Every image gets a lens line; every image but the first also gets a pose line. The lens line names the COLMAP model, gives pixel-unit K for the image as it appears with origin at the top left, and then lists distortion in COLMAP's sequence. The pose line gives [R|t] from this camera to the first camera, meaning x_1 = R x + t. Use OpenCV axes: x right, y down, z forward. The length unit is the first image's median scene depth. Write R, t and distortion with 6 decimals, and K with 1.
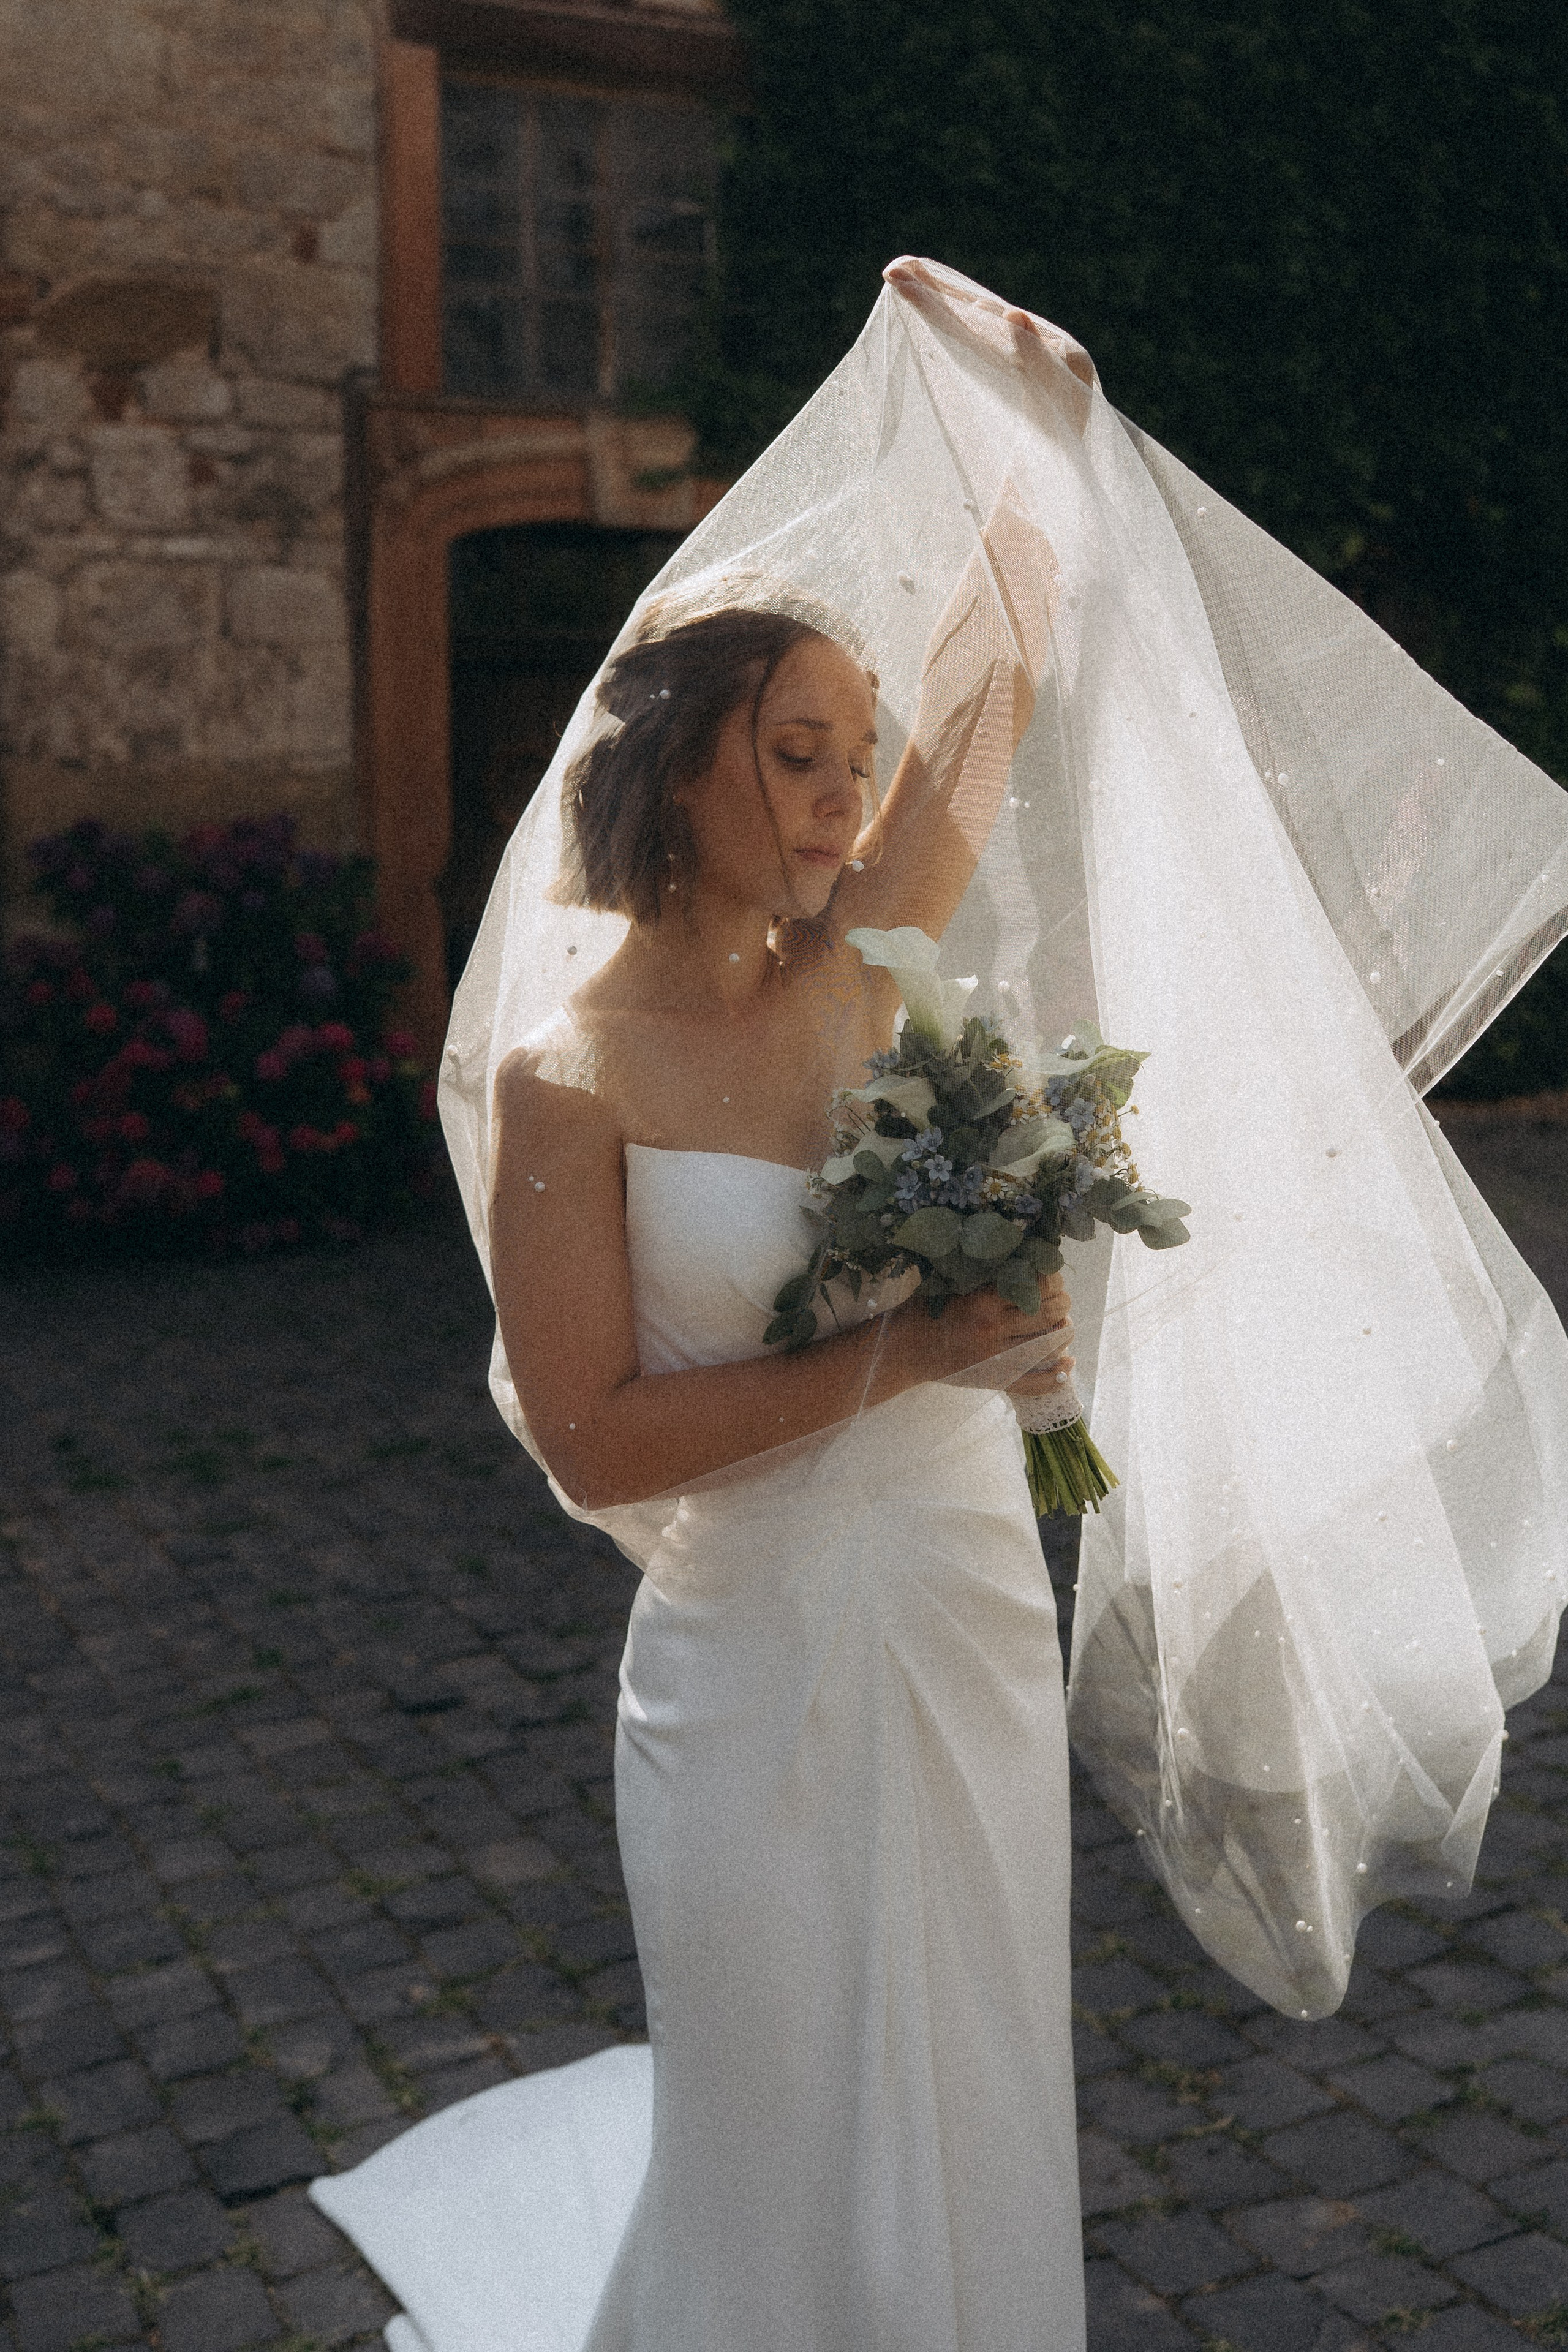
lens RADIAL K [[2660.6, 0, 784.0], [0, 2660.6, 1176.0], [0, 0, 1]] dist [0.126243, -0.017153]
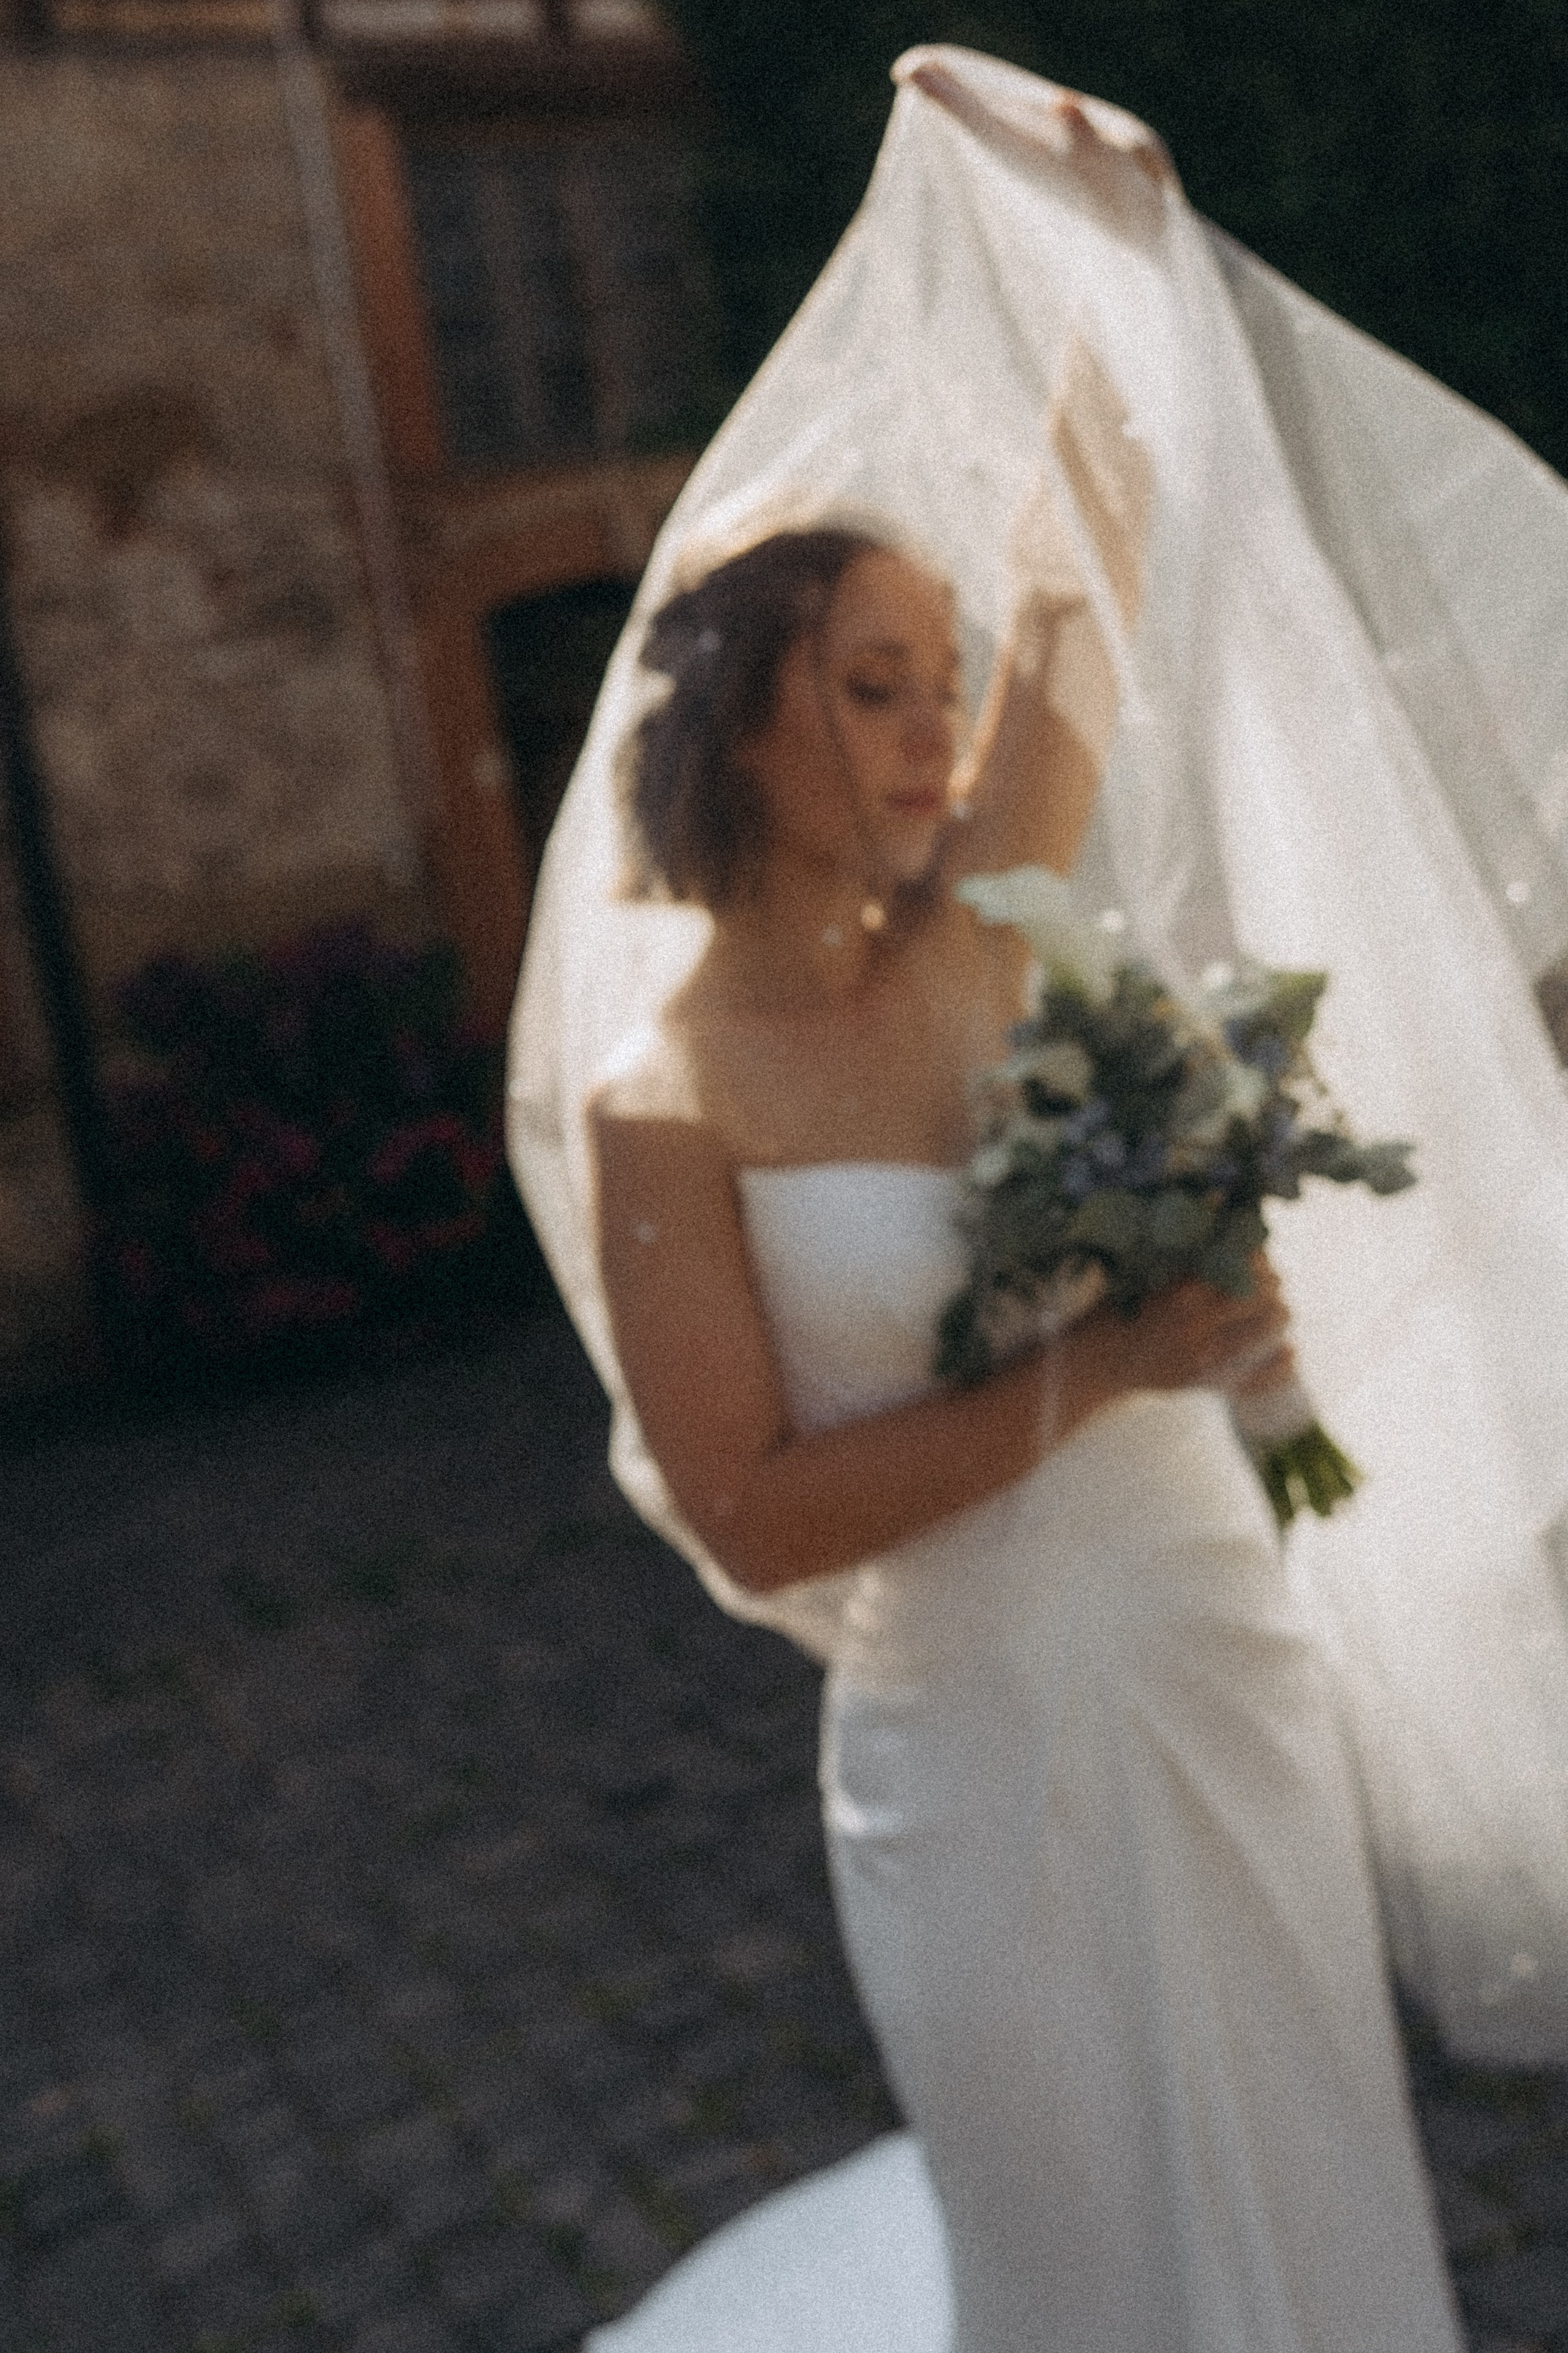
lens RADIAL K [[2661.5, 0, 784.0], [0, 2661.5, 1176.5], [0, 0, 1]] dist [0.126243, -0.017153]
pose [[0.986779, -0.155438, -0.045896, -0.006492], [0.154806, 0.987798, -0.017039, 0.004399], [0.047984, 0.009709, 0.998801, 0.113957]]
